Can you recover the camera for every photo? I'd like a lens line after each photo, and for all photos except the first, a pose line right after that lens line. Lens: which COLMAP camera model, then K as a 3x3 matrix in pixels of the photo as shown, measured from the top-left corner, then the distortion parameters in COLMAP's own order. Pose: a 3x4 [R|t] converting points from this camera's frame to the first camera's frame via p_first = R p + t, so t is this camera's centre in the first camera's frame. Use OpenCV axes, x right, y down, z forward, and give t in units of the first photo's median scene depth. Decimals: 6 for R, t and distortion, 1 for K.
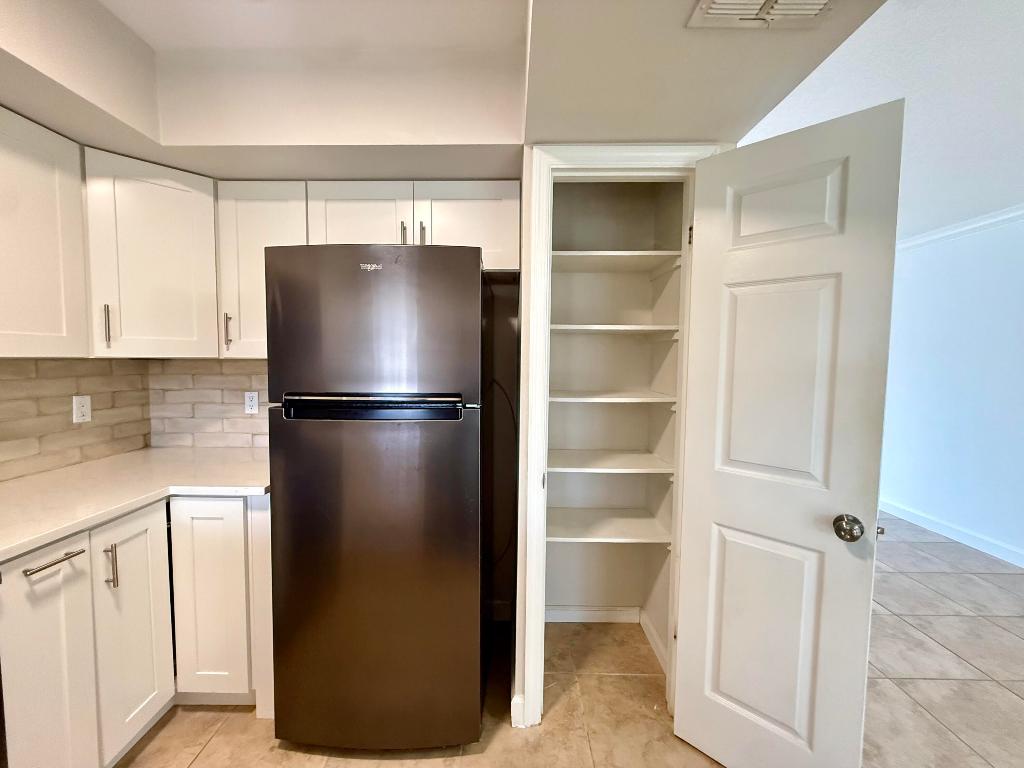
lens RADIAL K [[409.1, 0, 510.5], [0, 409.1, 387.9], [0, 0, 1]] dist [-0.002498, 0.000236]
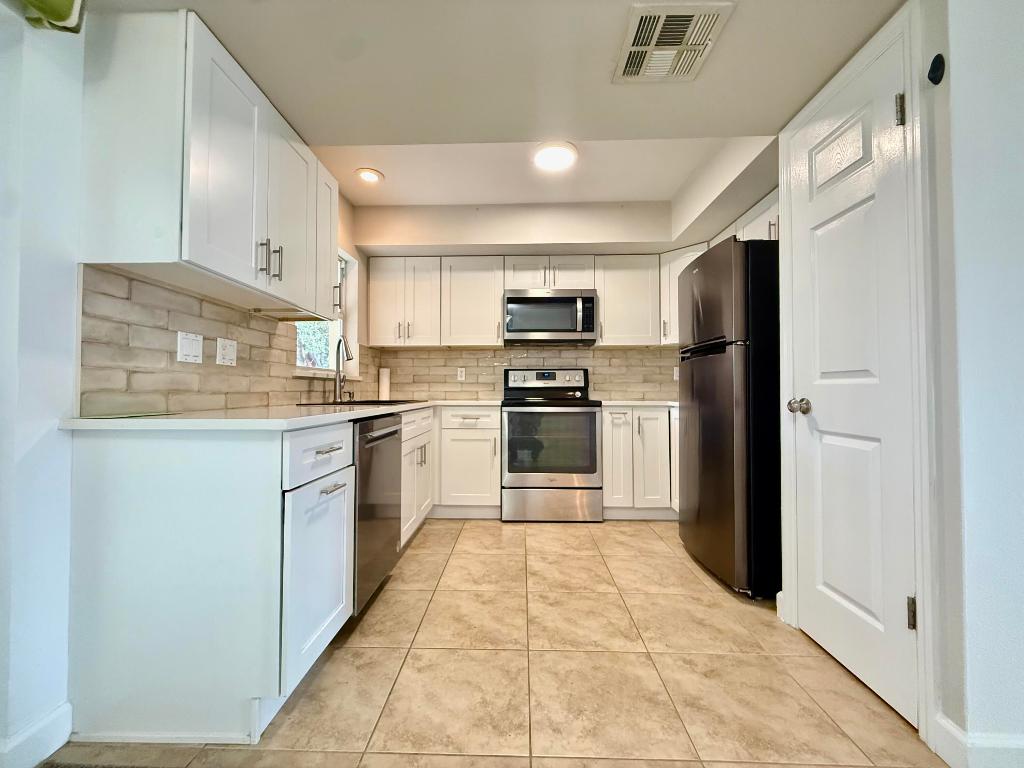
lens RADIAL K [[409.1, 0, 511.1], [0, 409.1, 384.1], [0, 0, 1]] dist [-0.002498, 0.000236]
pose [[-0.023398, -0.033562, -0.999163, 1.317043], [-0.066343, 0.997285, -0.031946, 0.285951], [0.997522, 0.065540, -0.025562, 0.254690]]
